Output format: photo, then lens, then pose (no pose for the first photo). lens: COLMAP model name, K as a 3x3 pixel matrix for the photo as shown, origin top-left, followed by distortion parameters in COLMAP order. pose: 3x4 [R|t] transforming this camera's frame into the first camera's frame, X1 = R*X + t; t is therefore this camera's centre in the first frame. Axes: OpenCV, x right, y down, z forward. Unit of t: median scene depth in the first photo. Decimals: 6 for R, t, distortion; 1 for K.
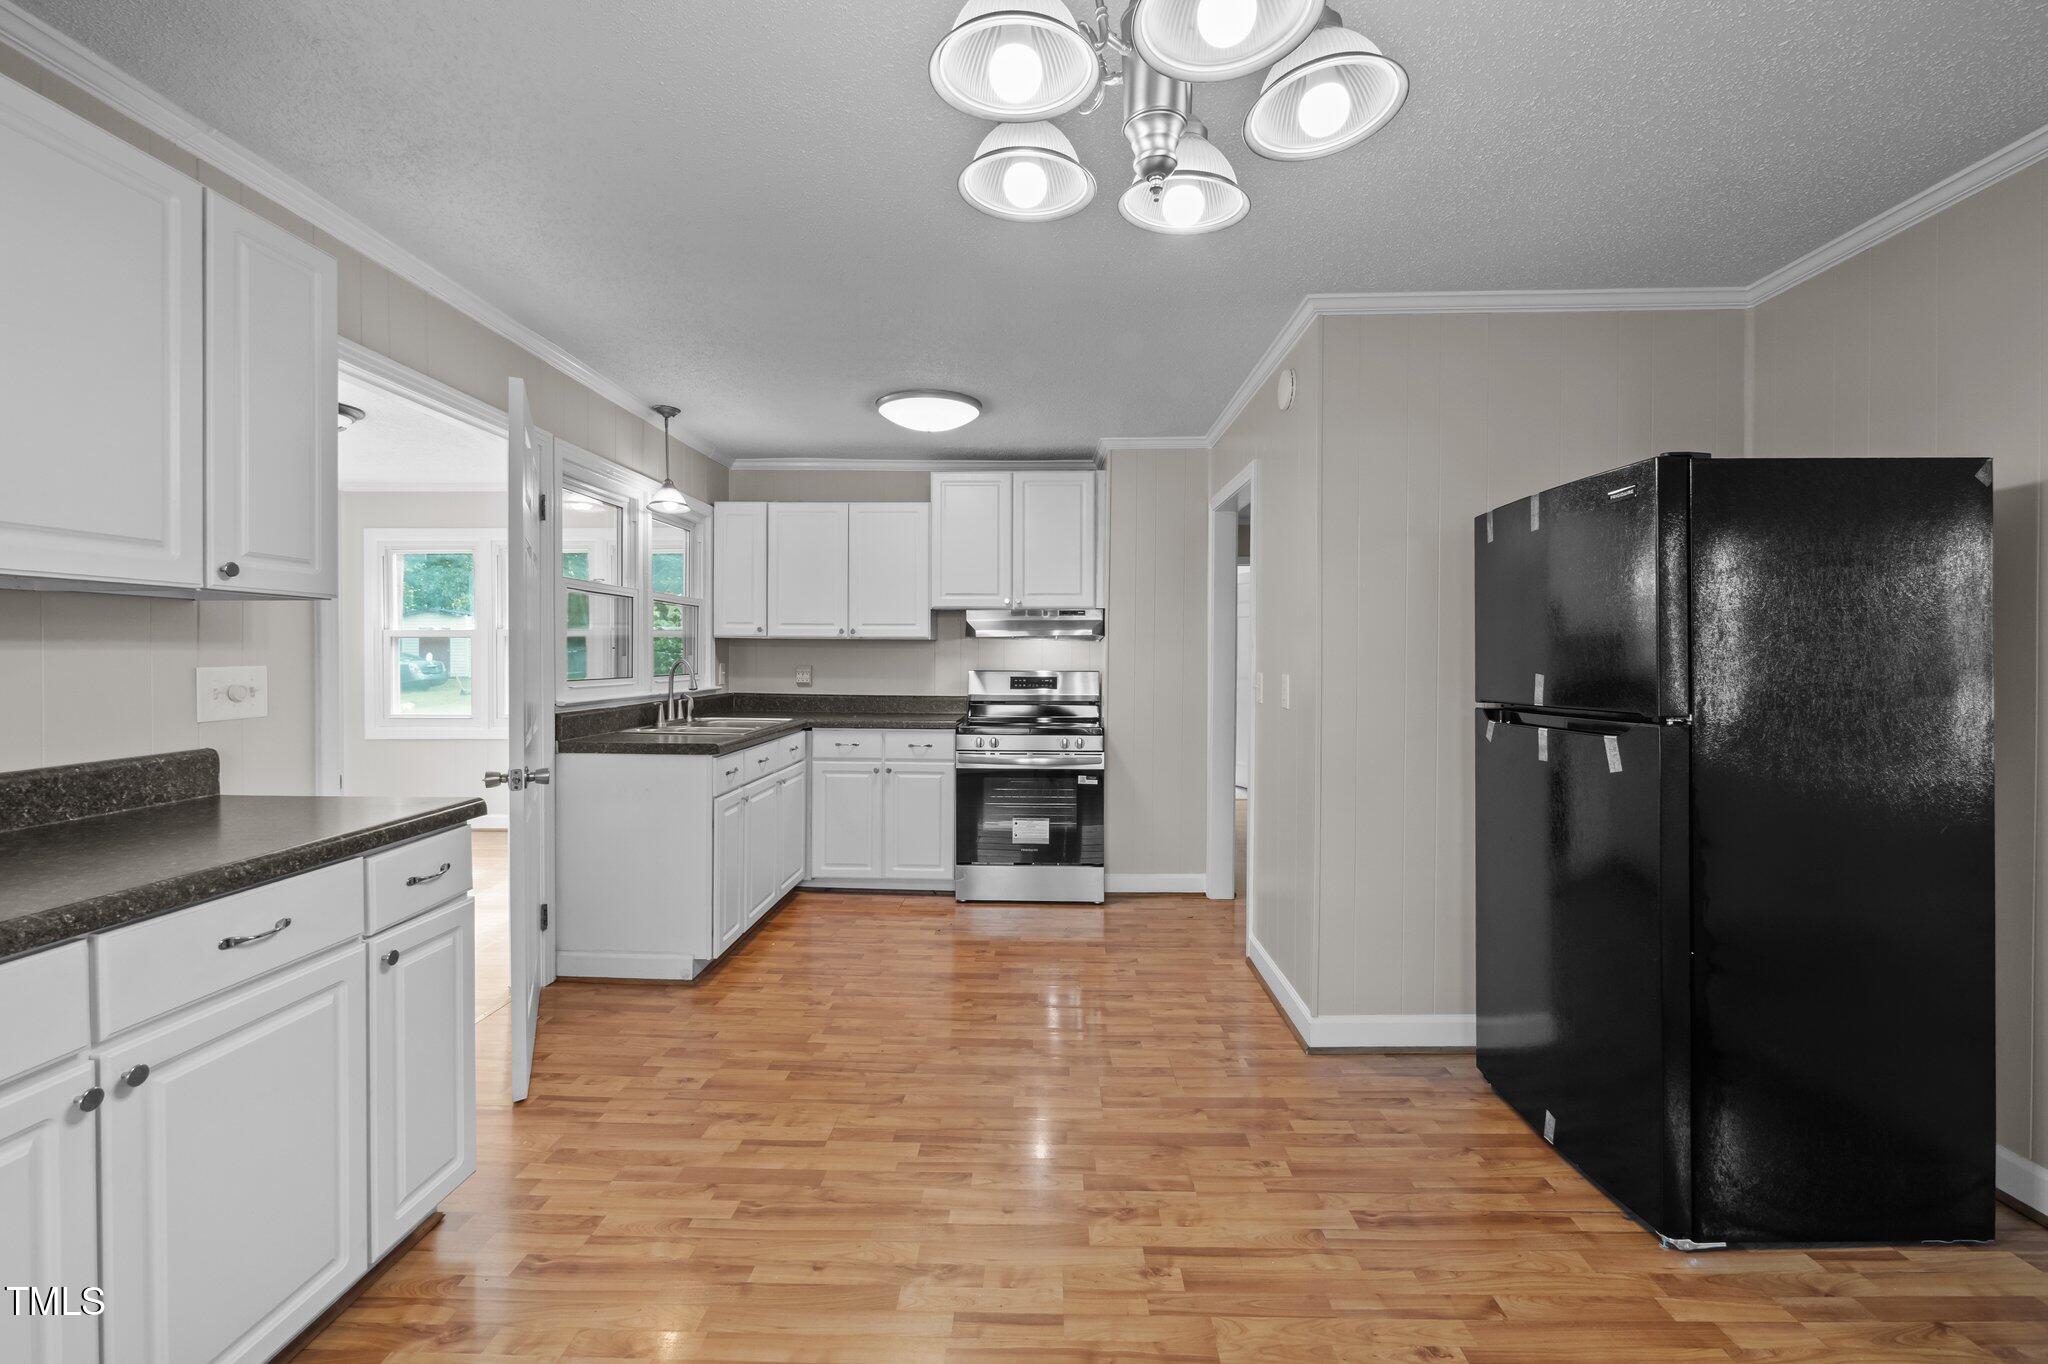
lens RADIAL K [[865.5, 0, 1029.3], [0, 865.5, 664.5], [0, 0, 1]] dist [-0.000763, 0.000401]
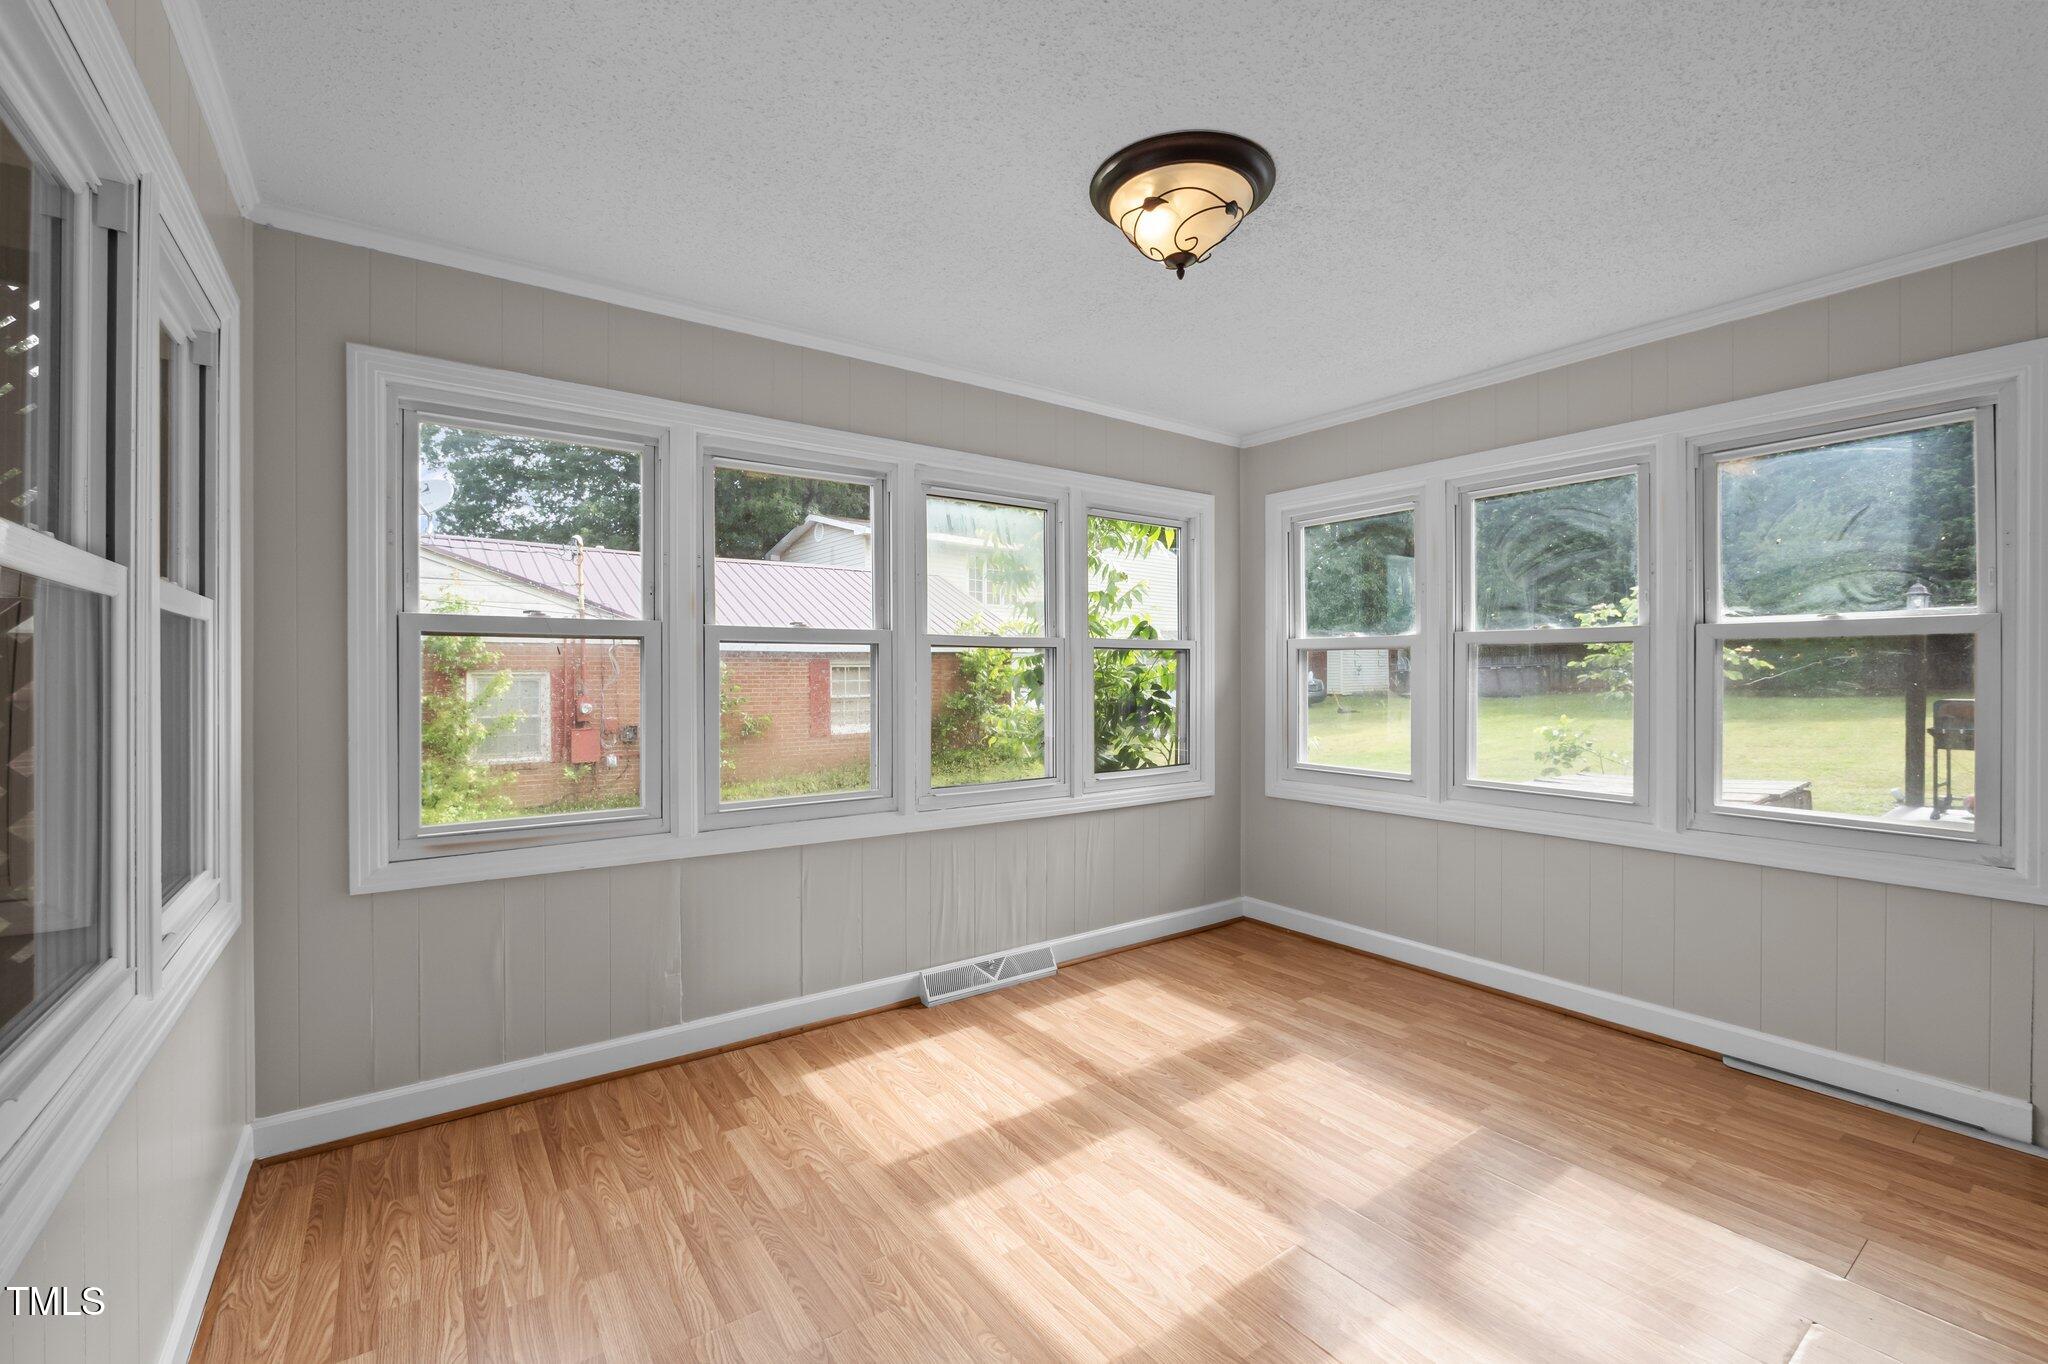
lens RADIAL K [[870.8, 0, 1024.0], [0, 870.8, 682.0], [0, 0, 1]] dist [0.000099, 0.000002]
pose [[0.603085, 0.007416, -0.797642, -0.435736], [-0.008976, 0.999957, 0.002510, -0.008383], [0.797626, 0.005646, 0.603126, 0.563663]]
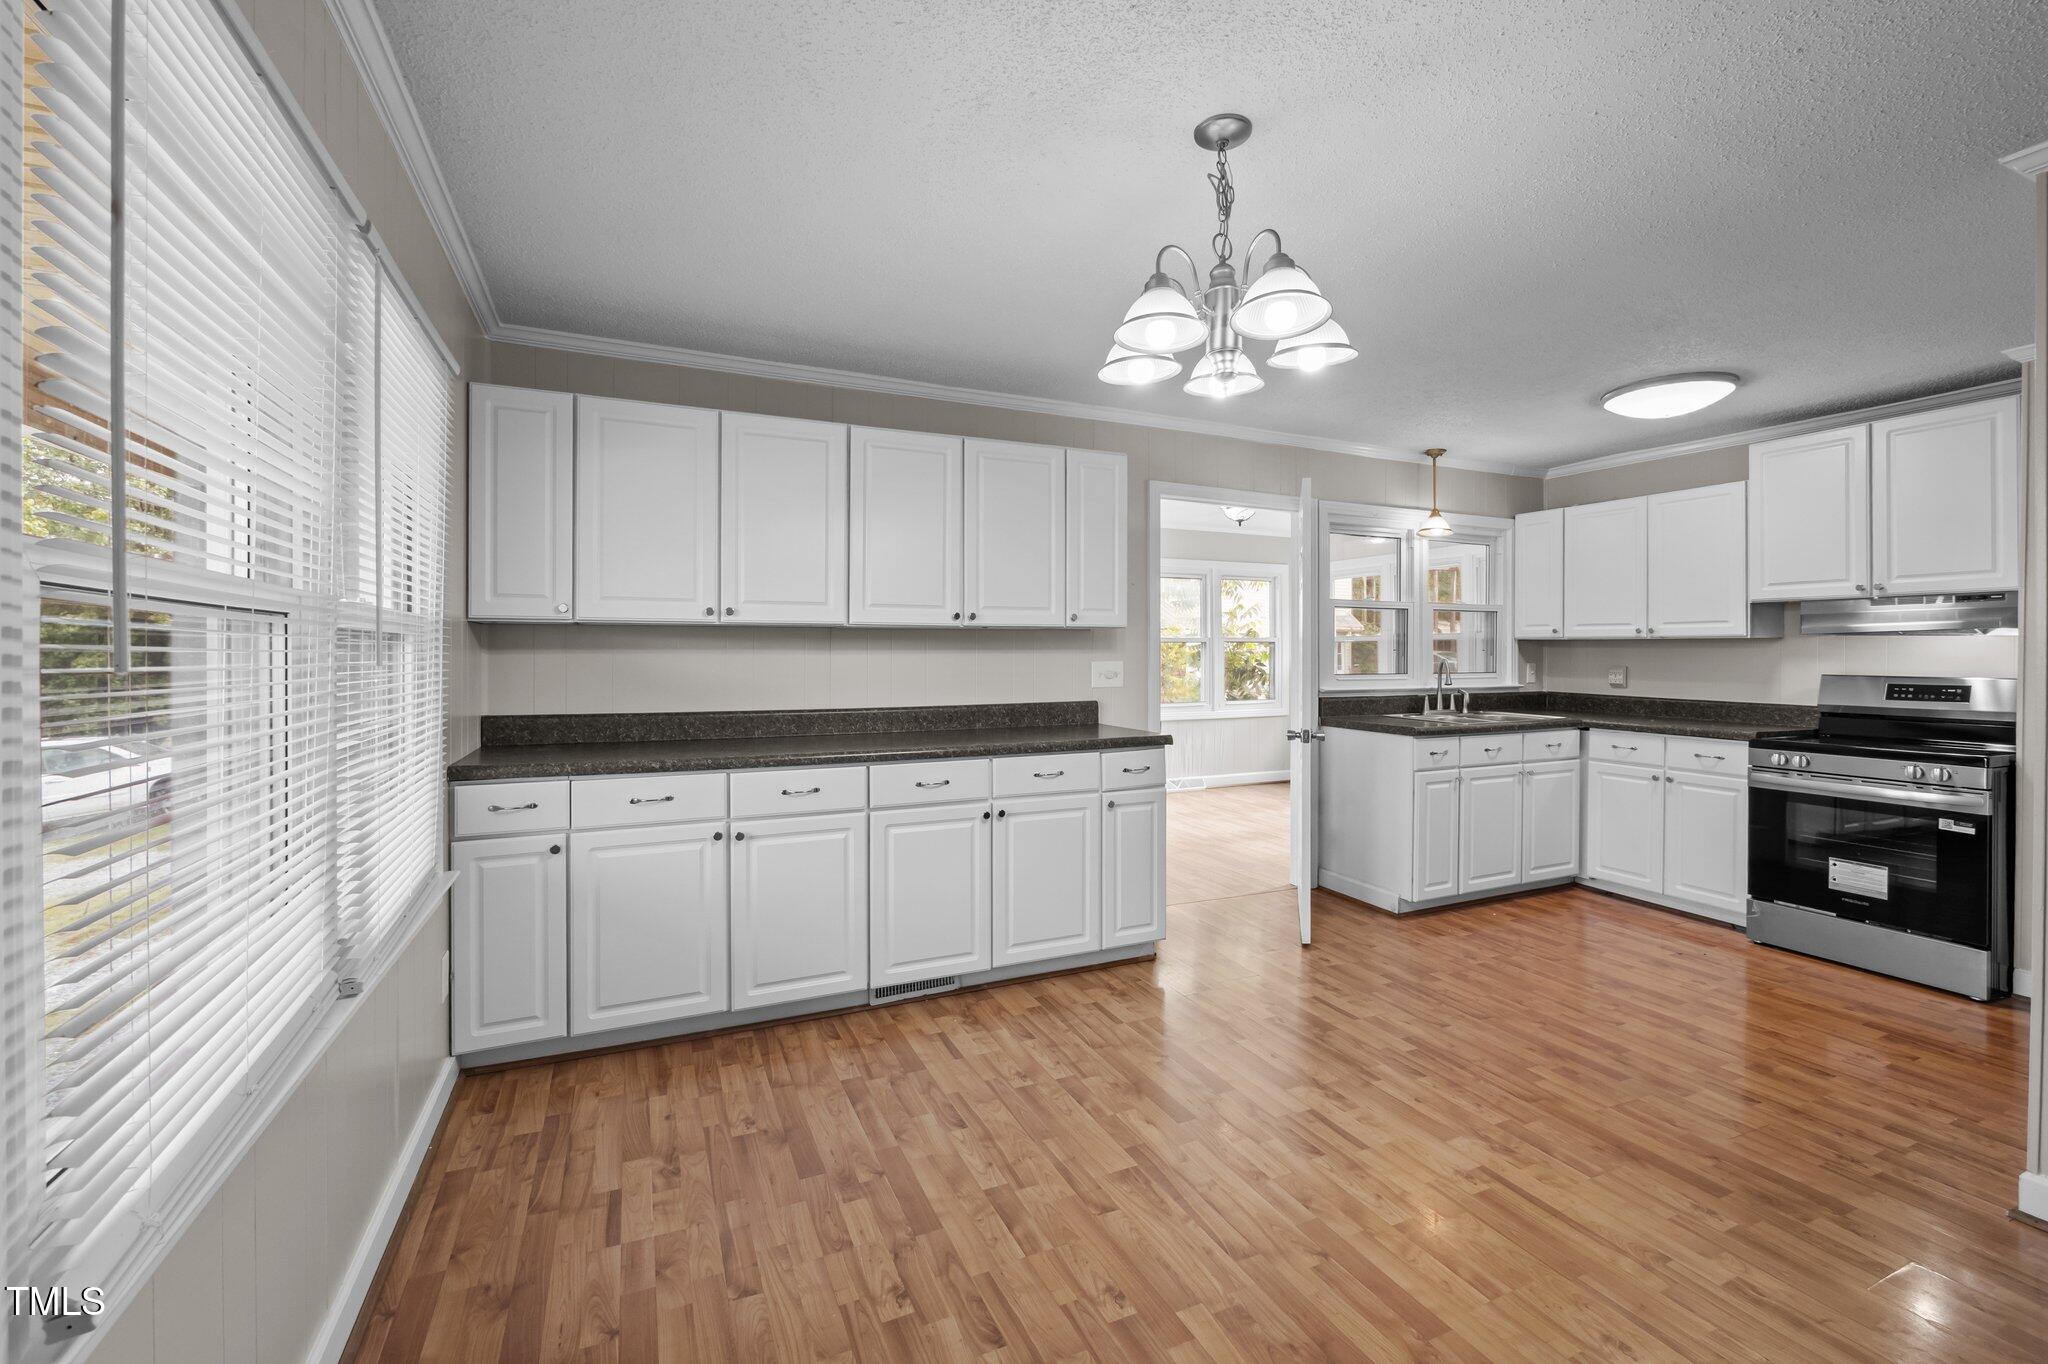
lens RADIAL K [[858.8, 0, 1030.8], [0, 858.8, 662.4], [0, 0, 1]] dist [-0.001222, -0.000484]
pose [[0.438994, 0.008006, -0.898454, 0.371215], [-0.009345, 0.999947, 0.004344, -0.001332], [0.898441, 0.006489, 0.439046, -0.023940]]
